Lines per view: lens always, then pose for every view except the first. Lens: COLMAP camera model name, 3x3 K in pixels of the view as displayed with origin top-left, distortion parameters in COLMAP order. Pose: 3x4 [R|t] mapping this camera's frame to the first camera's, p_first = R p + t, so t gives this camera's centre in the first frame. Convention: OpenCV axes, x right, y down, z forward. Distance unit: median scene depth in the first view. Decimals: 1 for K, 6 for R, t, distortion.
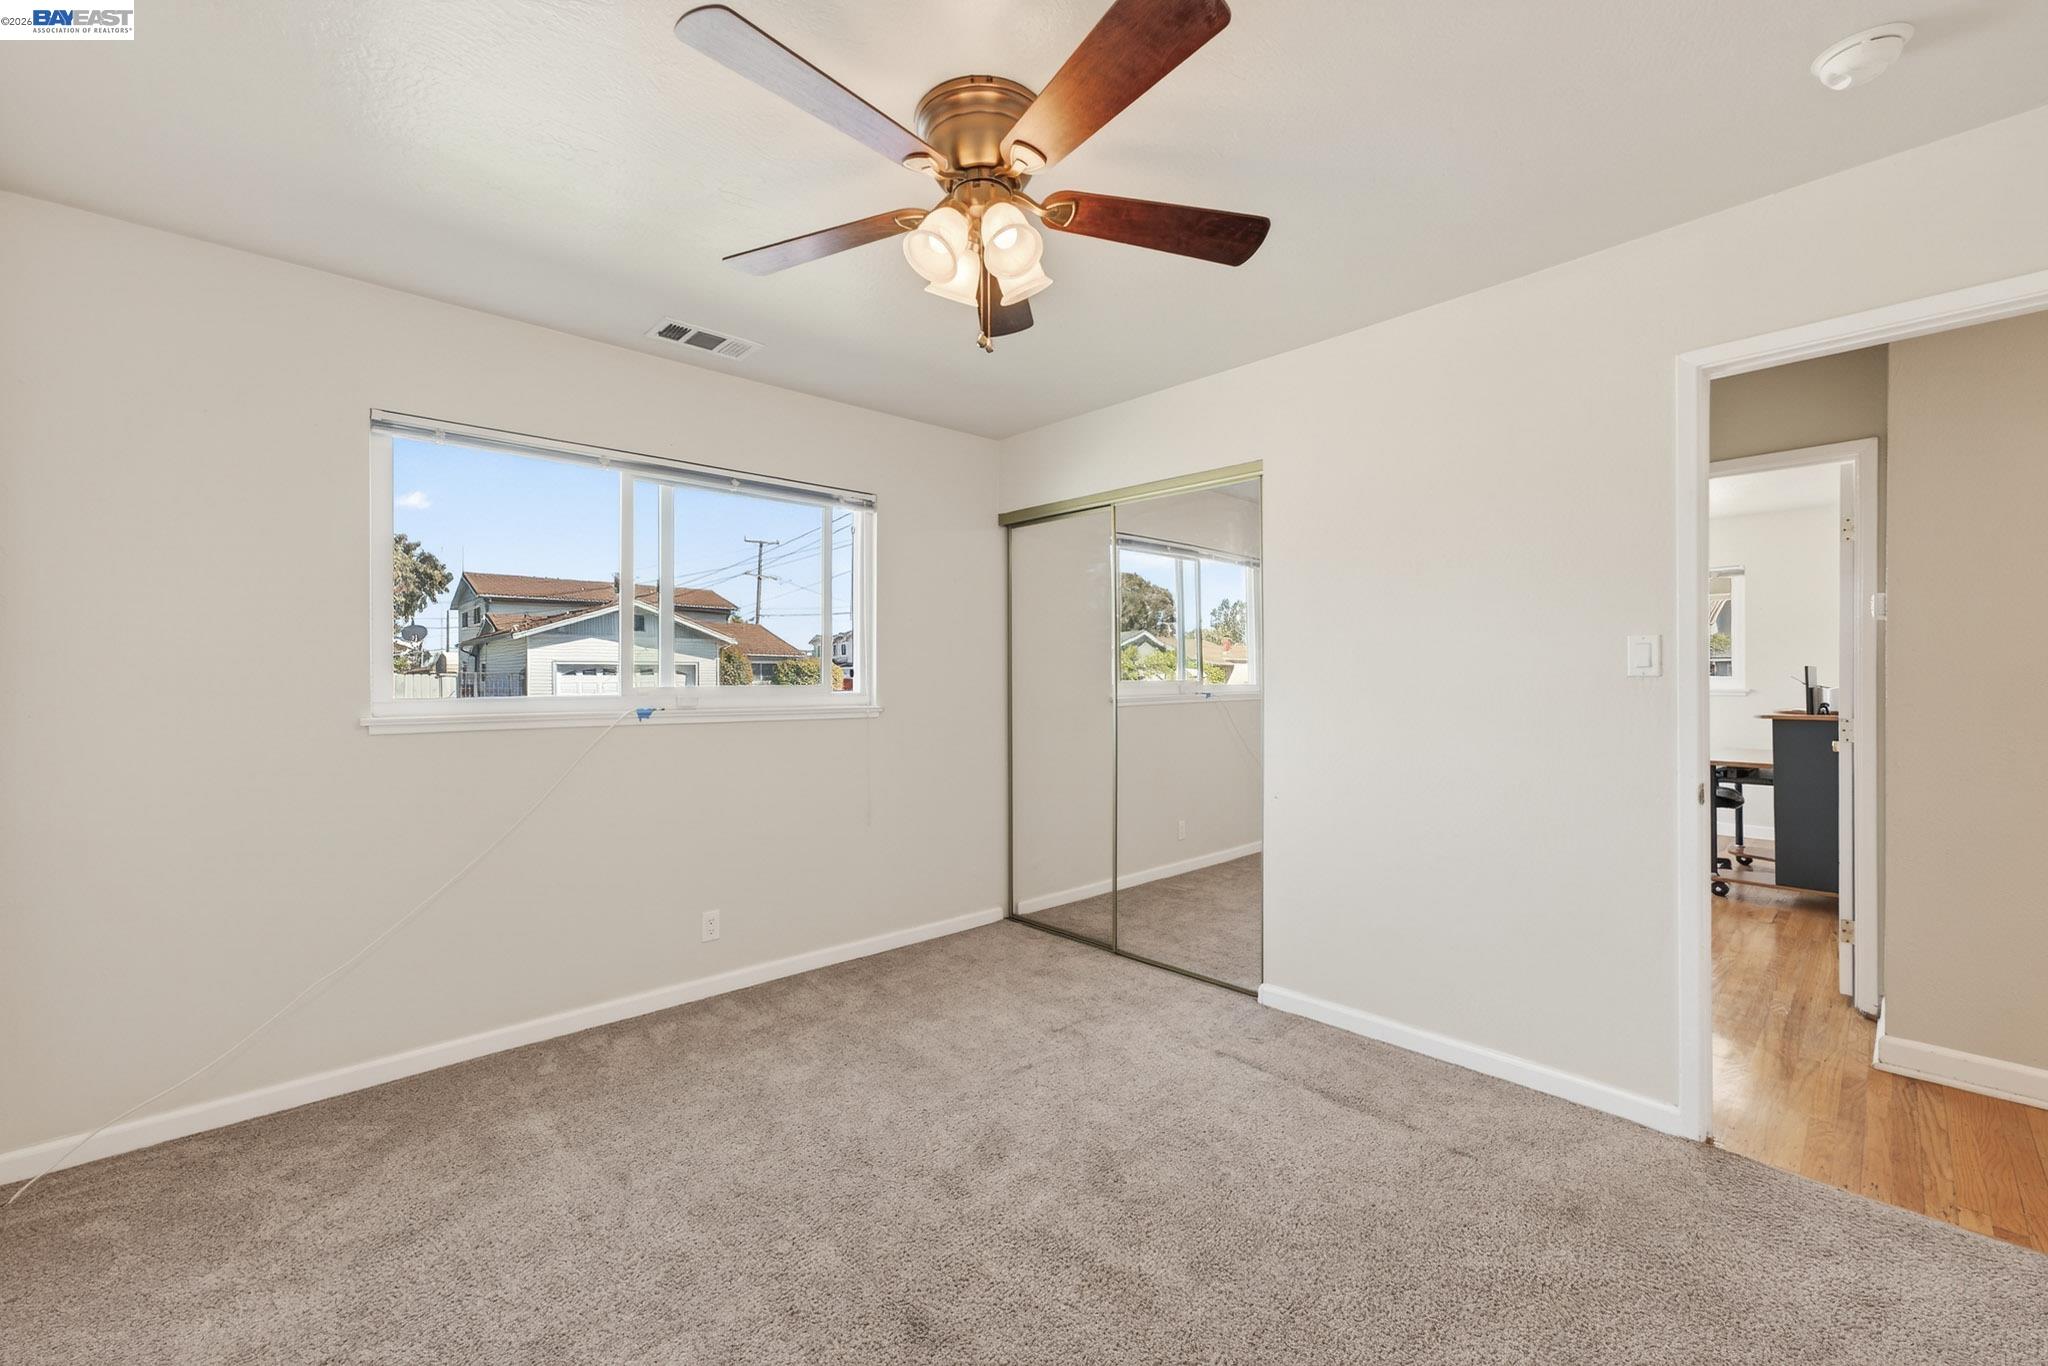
lens RADIAL K [[853.8, 0, 1024.0], [0, 853.8, 683.0], [0, 0, 1]] dist [-0.001286, 0.000378]
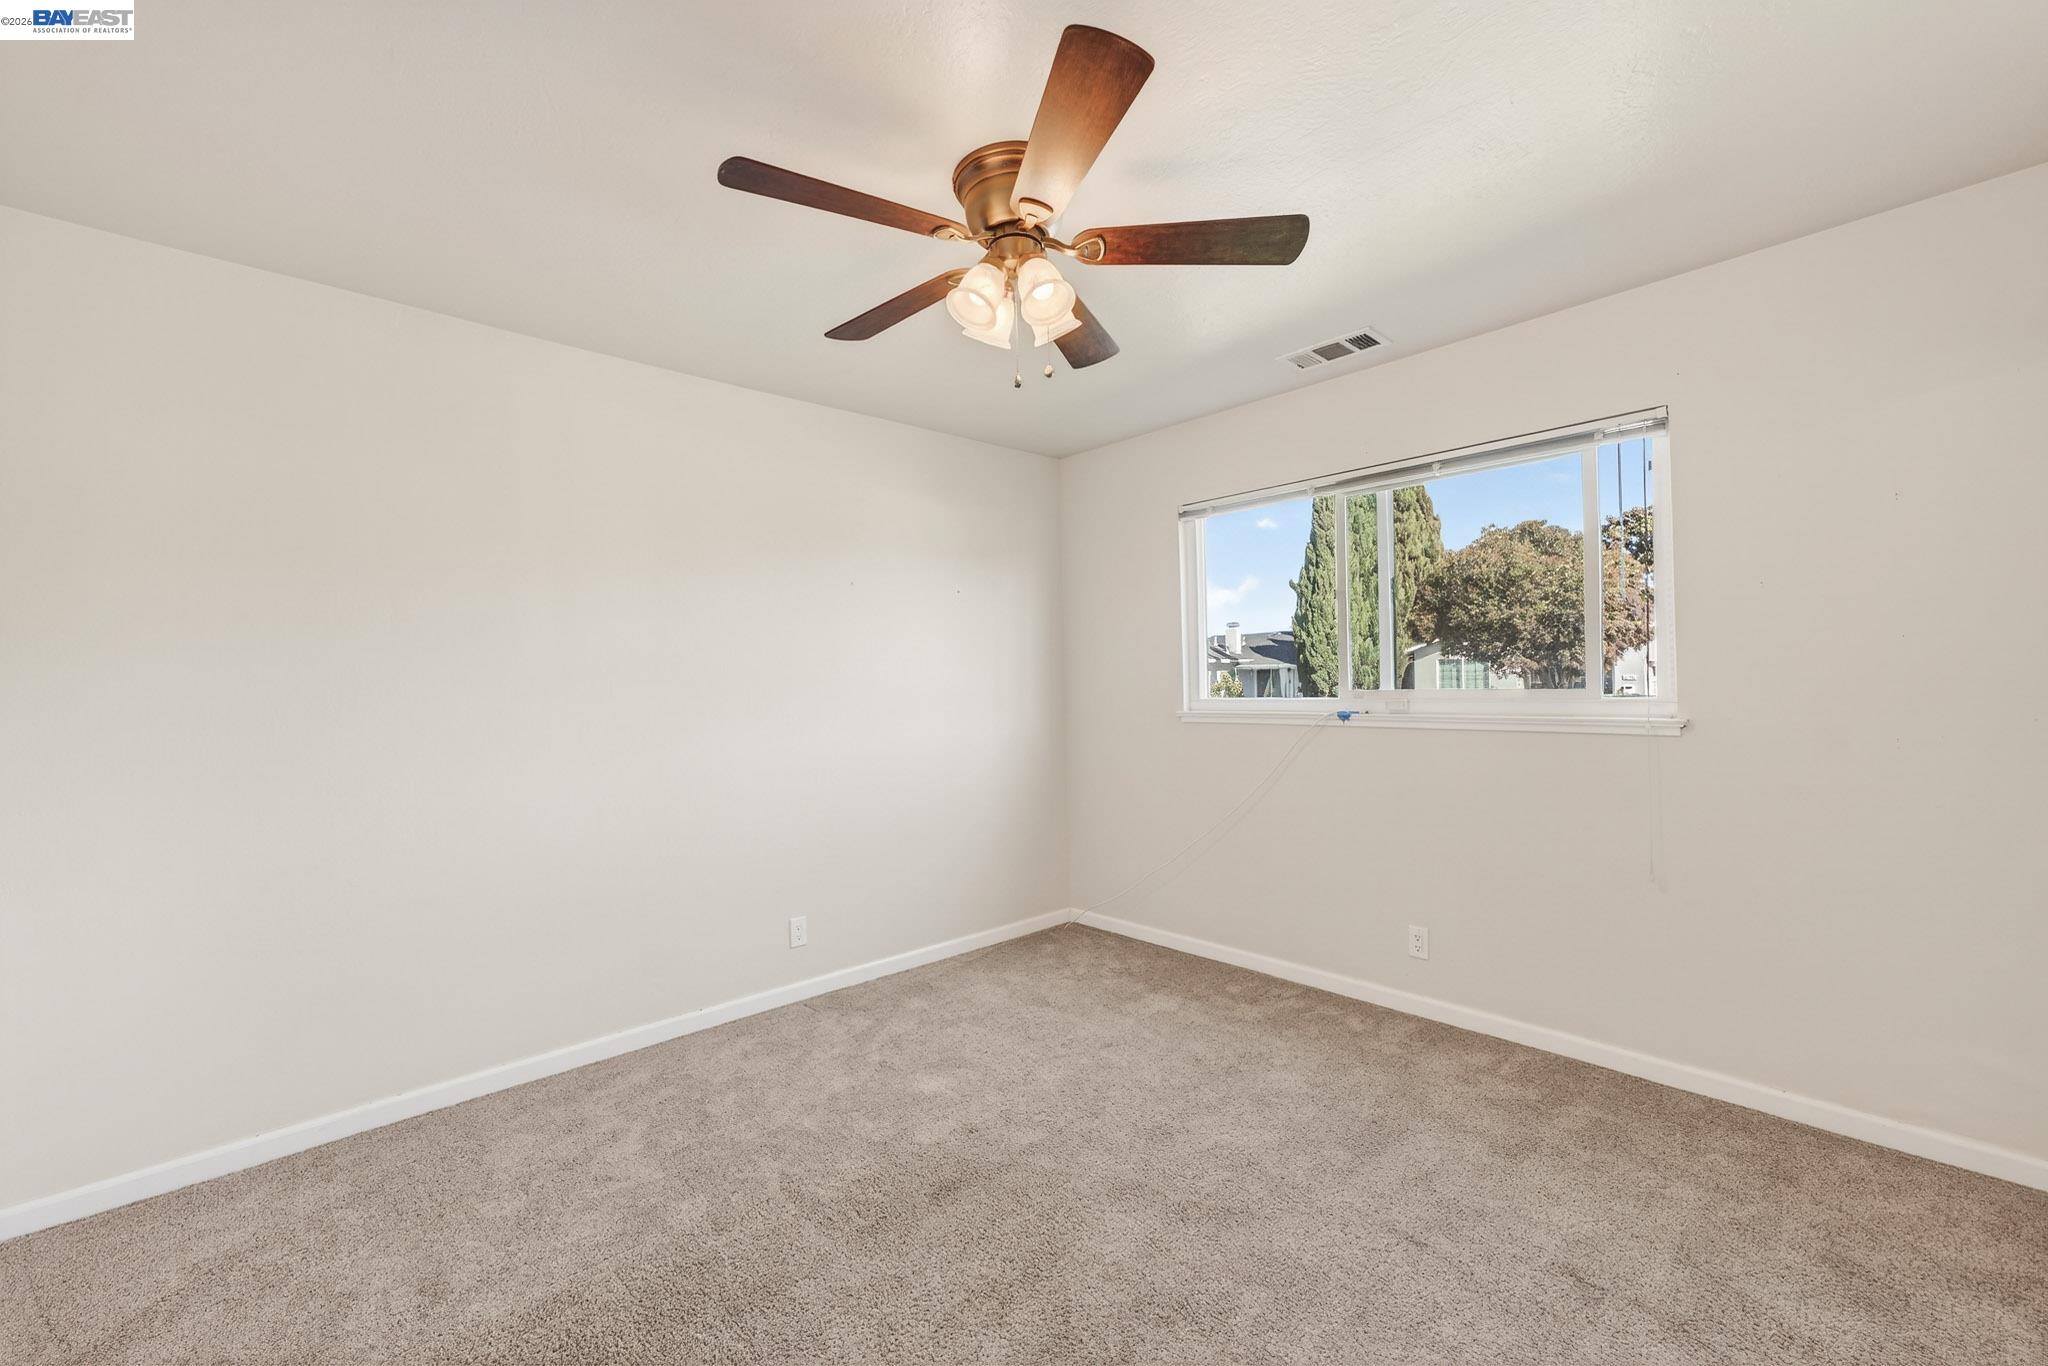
lens RADIAL K [[860.7, 0, 1036.3], [0, 860.7, 705.2], [0, 0, 1]] dist [-0.000373, 0.000047]
pose [[-0.027918, 0.017843, -0.999451, 0.670639], [0.000281, 0.999841, 0.017843, 0.003621], [0.999610, 0.000217, -0.027919, 0.674691]]
